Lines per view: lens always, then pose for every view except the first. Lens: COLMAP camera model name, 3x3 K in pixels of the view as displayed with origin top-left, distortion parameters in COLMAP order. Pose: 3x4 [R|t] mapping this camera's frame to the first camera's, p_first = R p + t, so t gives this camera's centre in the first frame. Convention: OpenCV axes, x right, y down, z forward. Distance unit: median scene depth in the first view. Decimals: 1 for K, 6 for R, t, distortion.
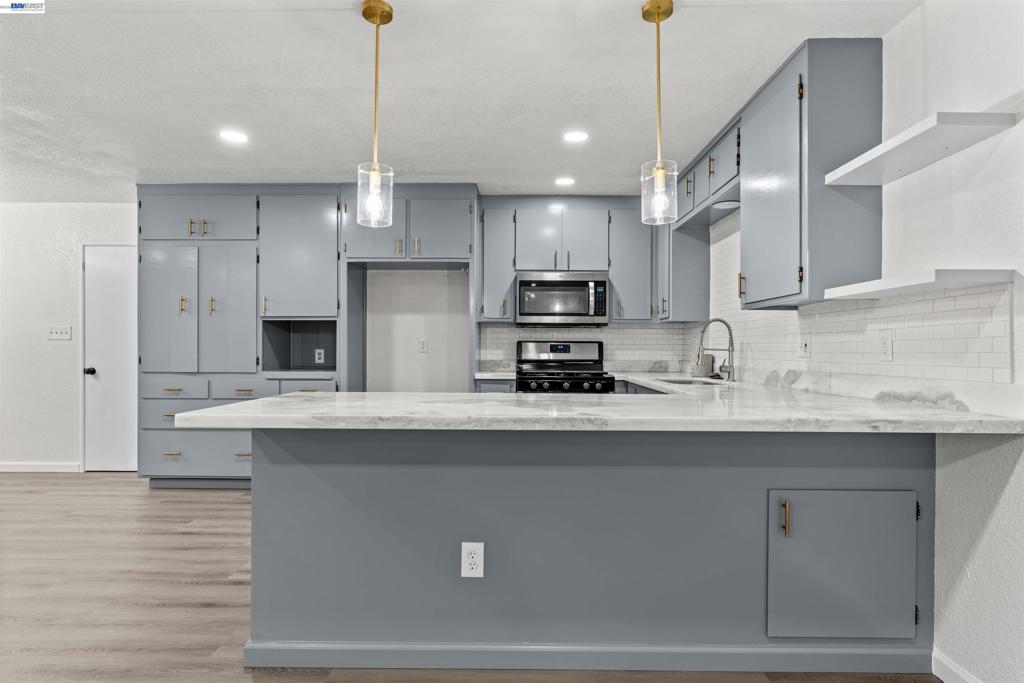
lens RADIAL K [[550.6, 0, 512.0], [0, 550.6, 347.4], [0, 0, 1]] dist [0.000129, -0.000844]
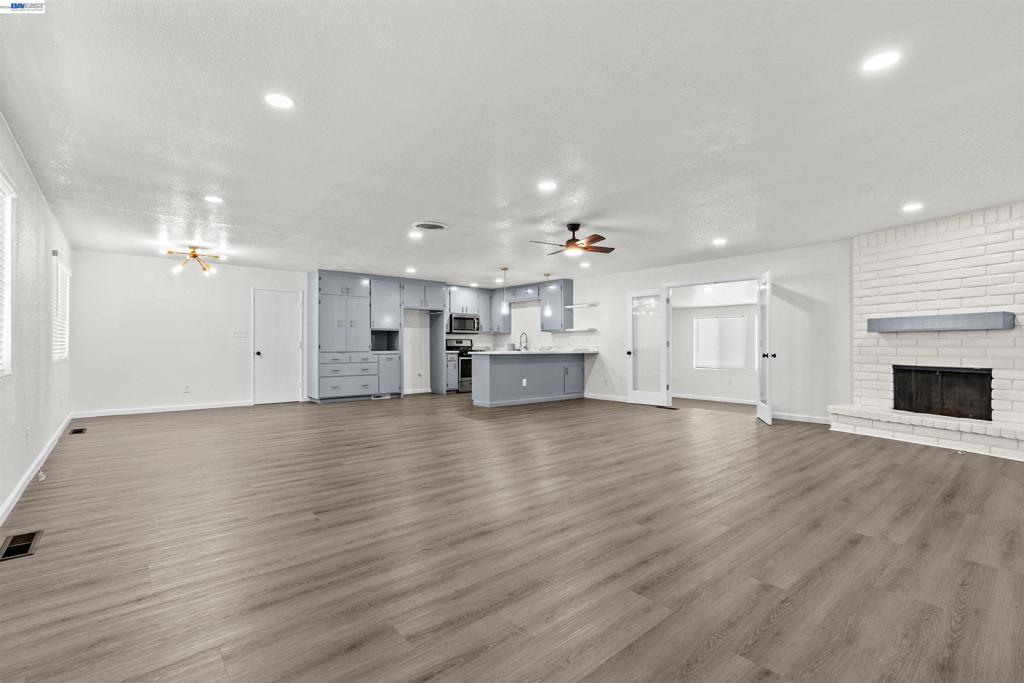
lens RADIAL K [[464.3, 0, 514.9], [0, 464.3, 339.5], [0, 0, 1]] dist [0.019340, -0.000200]
pose [[0.750137, 0.003977, 0.661271, -1.347670], [0.004883, 0.999921, -0.011553, 0.019131], [-0.661265, 0.011896, 0.750058, -0.976565]]
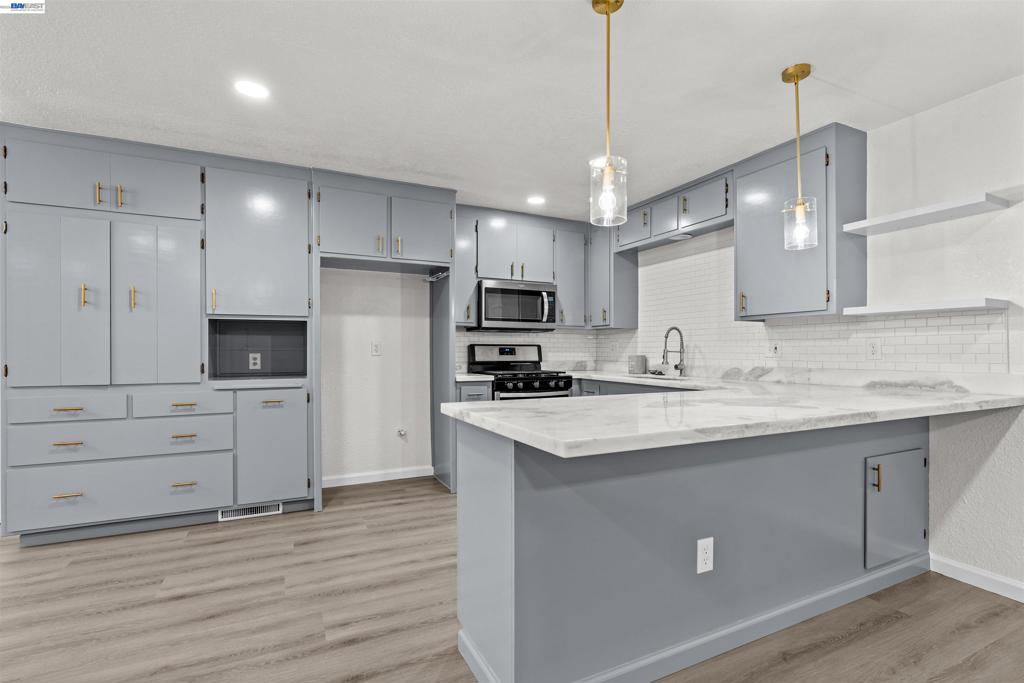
lens RADIAL K [[476.3, 0, 513.5], [0, 476.3, 349.1], [0, 0, 1]] dist [-0.001925, -0.000045]
pose [[0.895545, -0.003065, 0.444960, -0.364238], [0.002991, 0.999995, 0.000868, -0.003241], [-0.444961, 0.000554, 0.895550, 0.160616]]
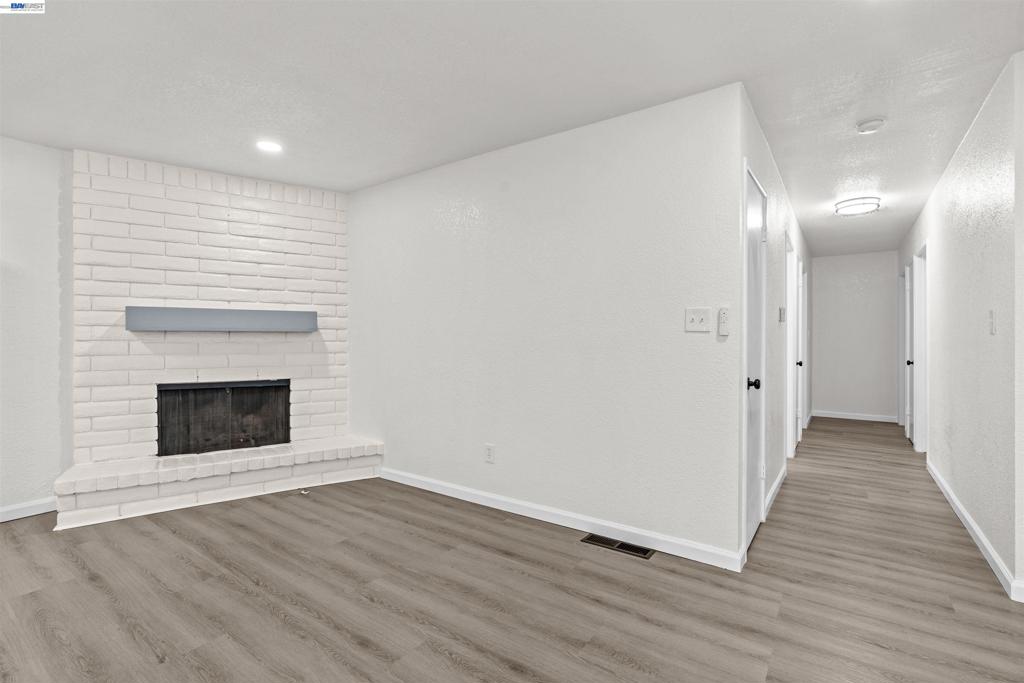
lens RADIAL K [[466.7, 0, 509.9], [0, 466.7, 339.2], [0, 0, 1]] dist [-0.001412, -0.000117]
pose [[-0.816280, -0.005737, 0.577628, -0.657944], [-0.004181, 0.999983, 0.004023, -0.002590], [-0.577641, 0.000869, -0.816291, -0.398598]]
